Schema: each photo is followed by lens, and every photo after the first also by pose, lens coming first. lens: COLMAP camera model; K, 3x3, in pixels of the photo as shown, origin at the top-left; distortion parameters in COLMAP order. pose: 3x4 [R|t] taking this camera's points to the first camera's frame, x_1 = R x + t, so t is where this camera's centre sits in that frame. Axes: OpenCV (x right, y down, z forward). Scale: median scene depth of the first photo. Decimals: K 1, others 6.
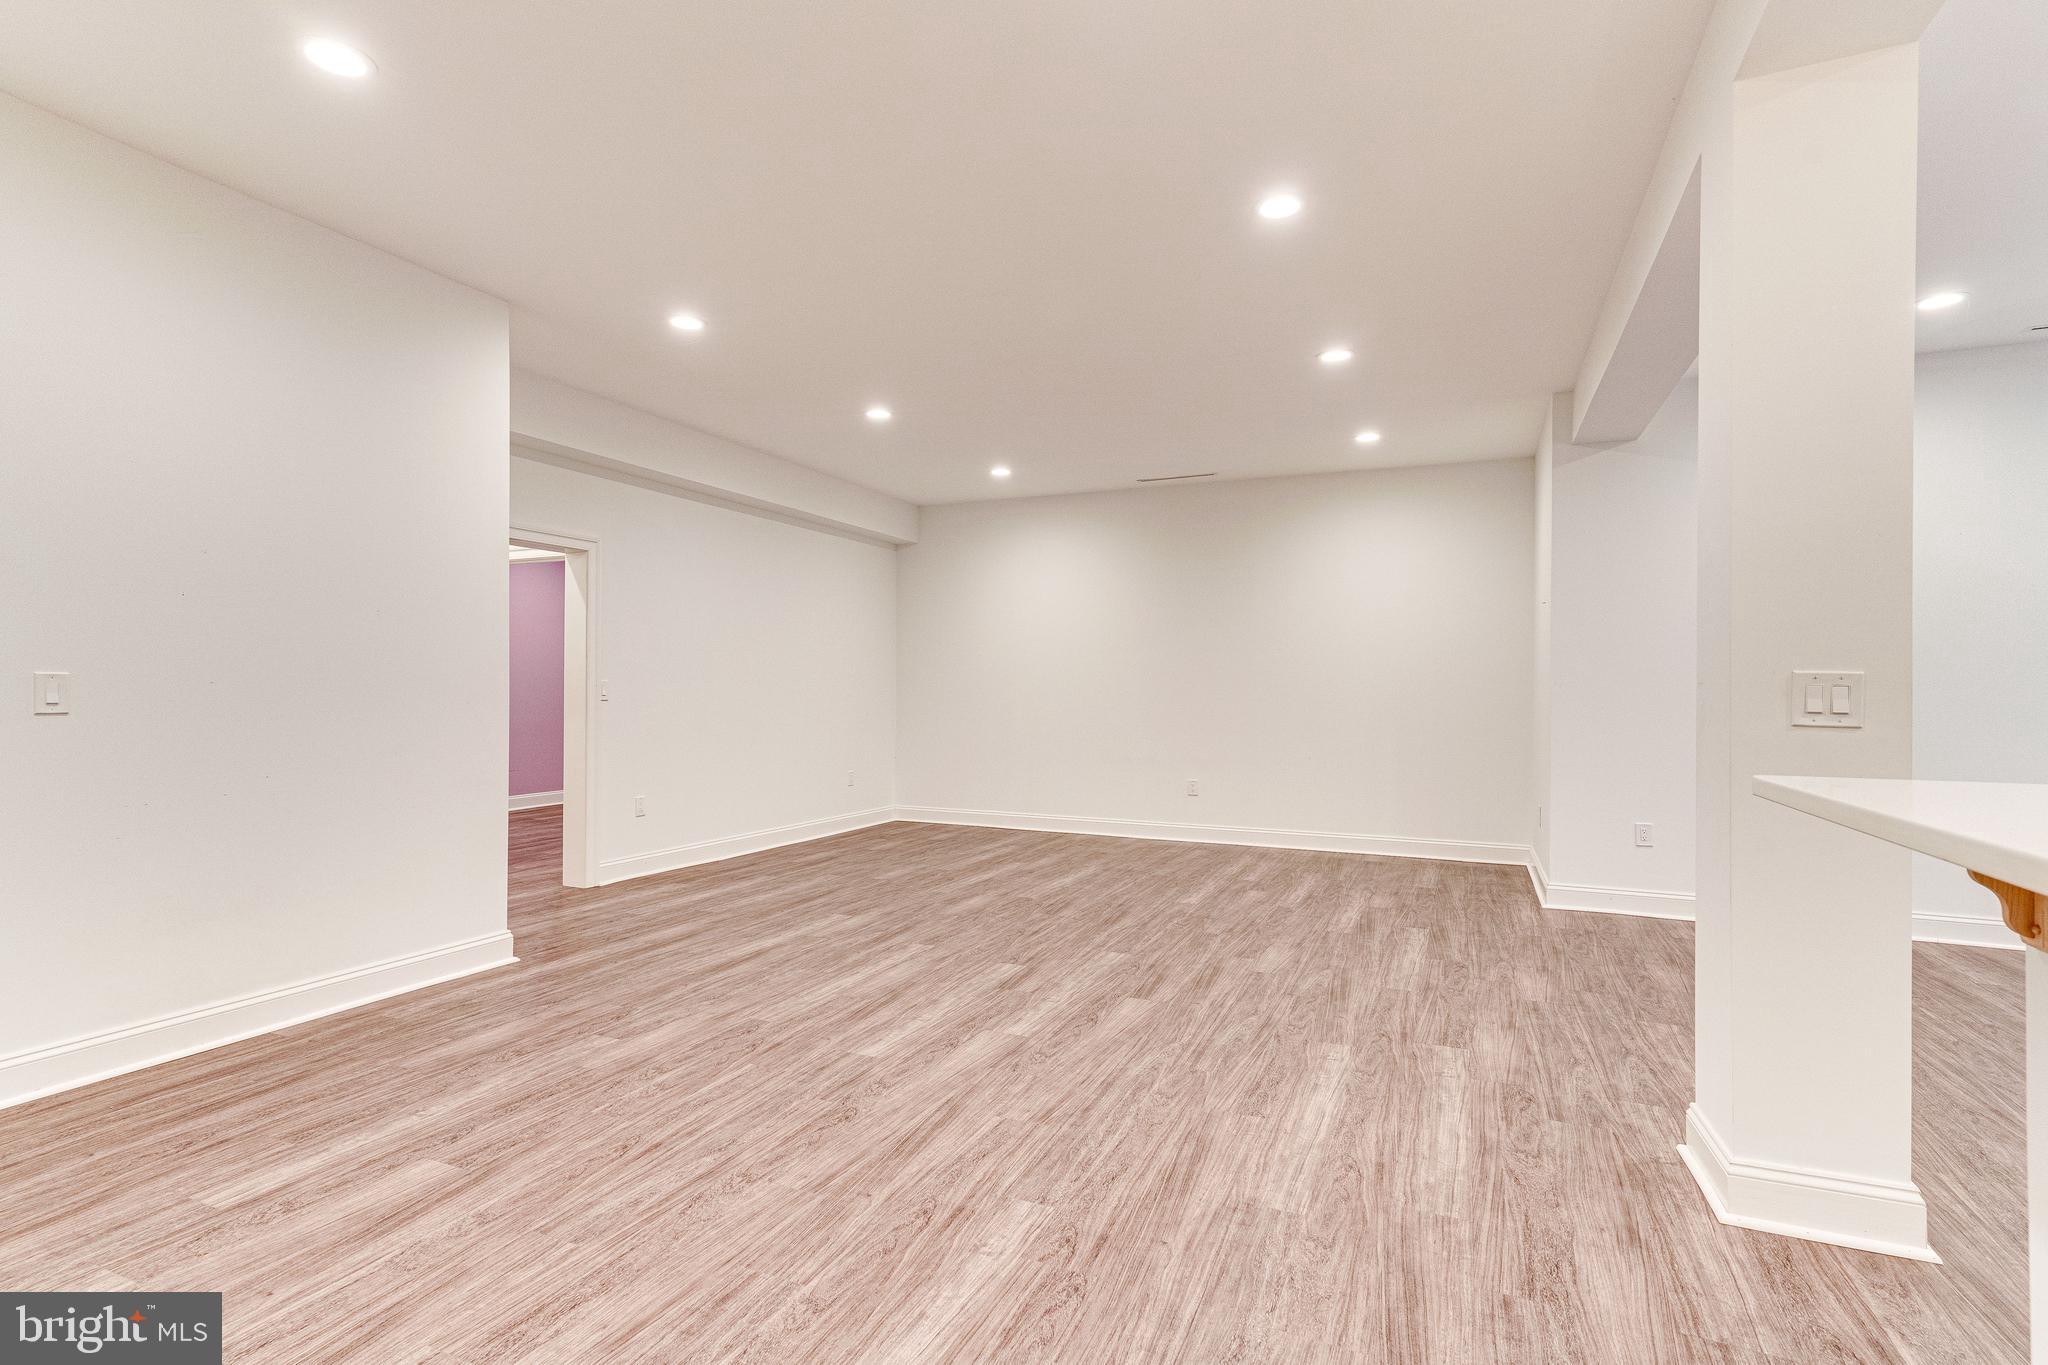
lens RADIAL K [[996.1, 0, 1018.8], [0, 996.1, 677.7], [0, 0, 1]] dist [0.016295, -0.001270]
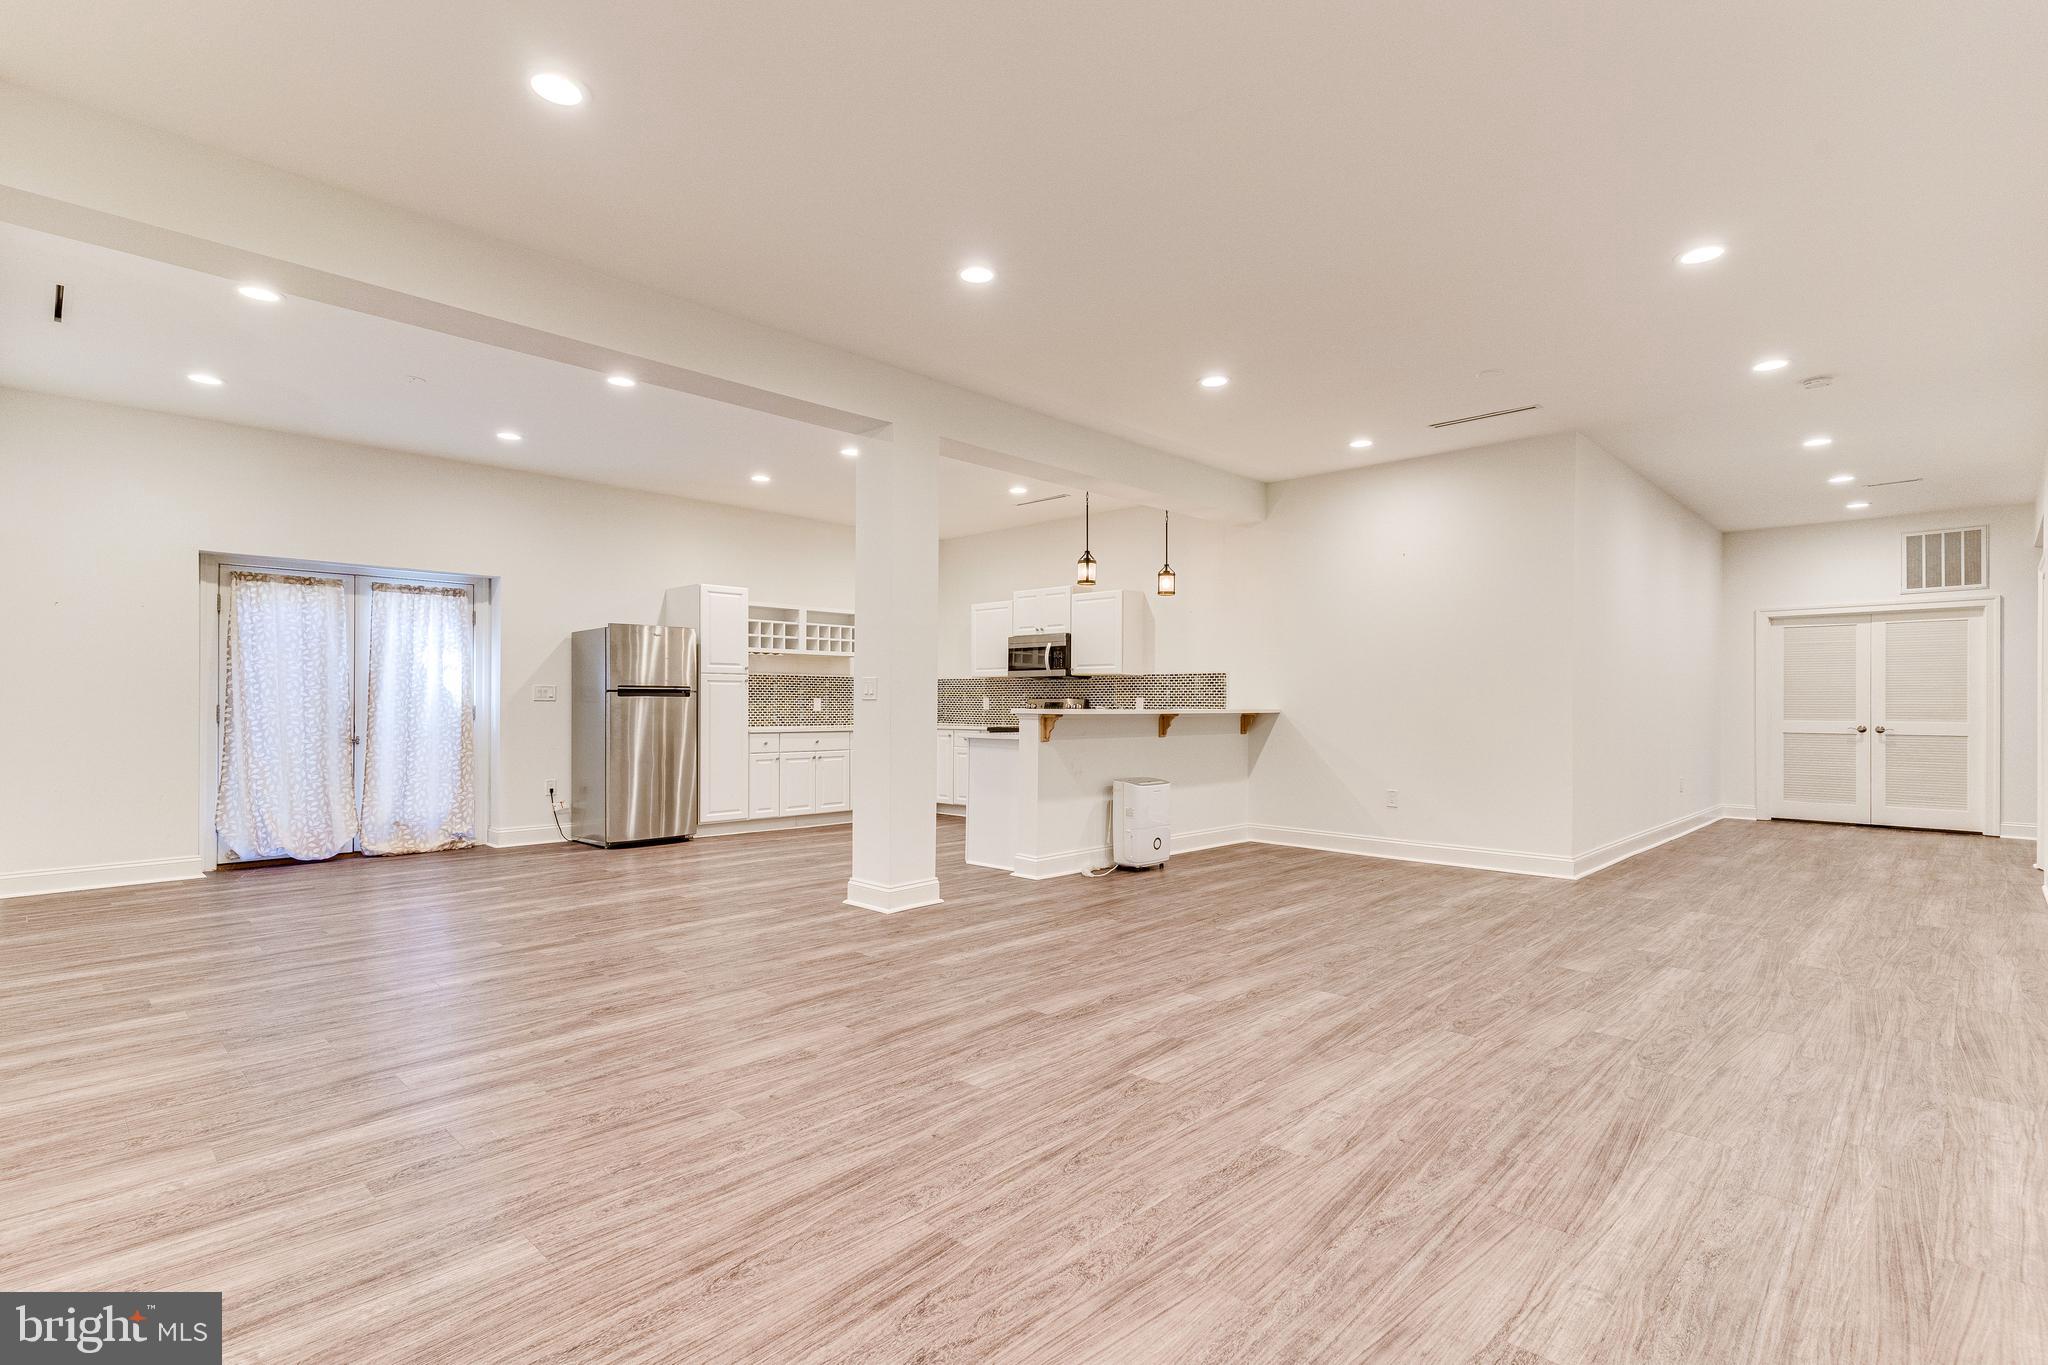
lens RADIAL K [[975.3, 0, 1016.0], [0, 975.3, 693.3], [0, 0, 1]] dist [0.020823, -0.000173]
pose [[-0.937628, -0.006026, 0.347587, -0.182054], [-0.014074, 0.999688, -0.020632, 0.048157], [-0.347355, -0.024237, -0.937421, 1.966296]]
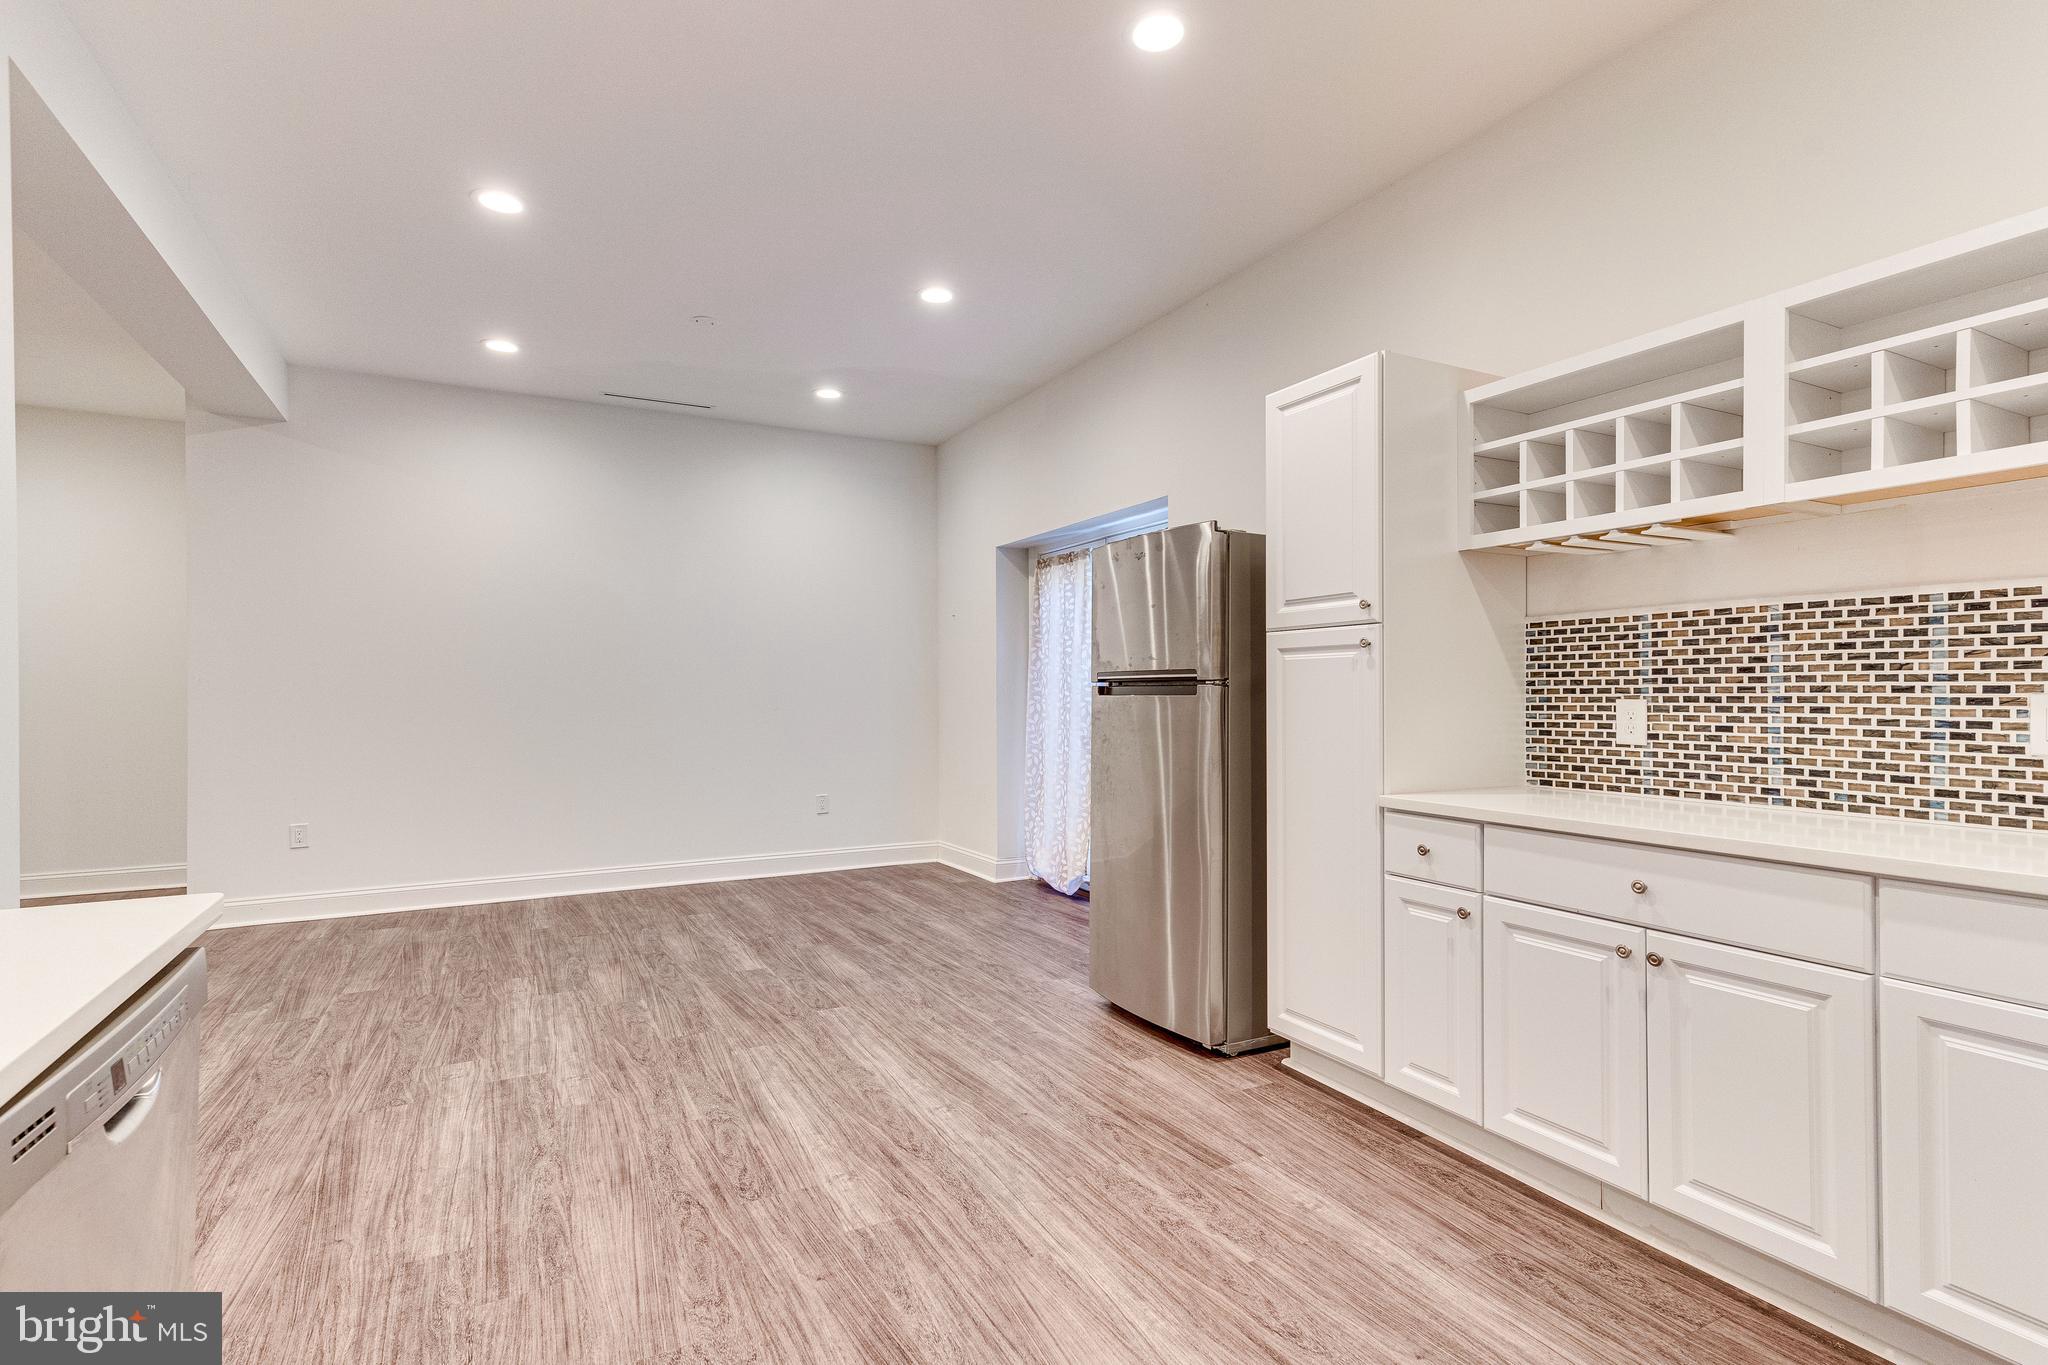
lens RADIAL K [[970.9, 0, 1014.4], [0, 970.9, 685.9], [0, 0, 1]] dist [0.018045, -0.000964]
pose [[0.617135, -0.005867, 0.786835, 0.457362], [-0.000556, 0.999969, 0.007893, 0.007433], [-0.786857, -0.005309, 0.617112, -0.172140]]
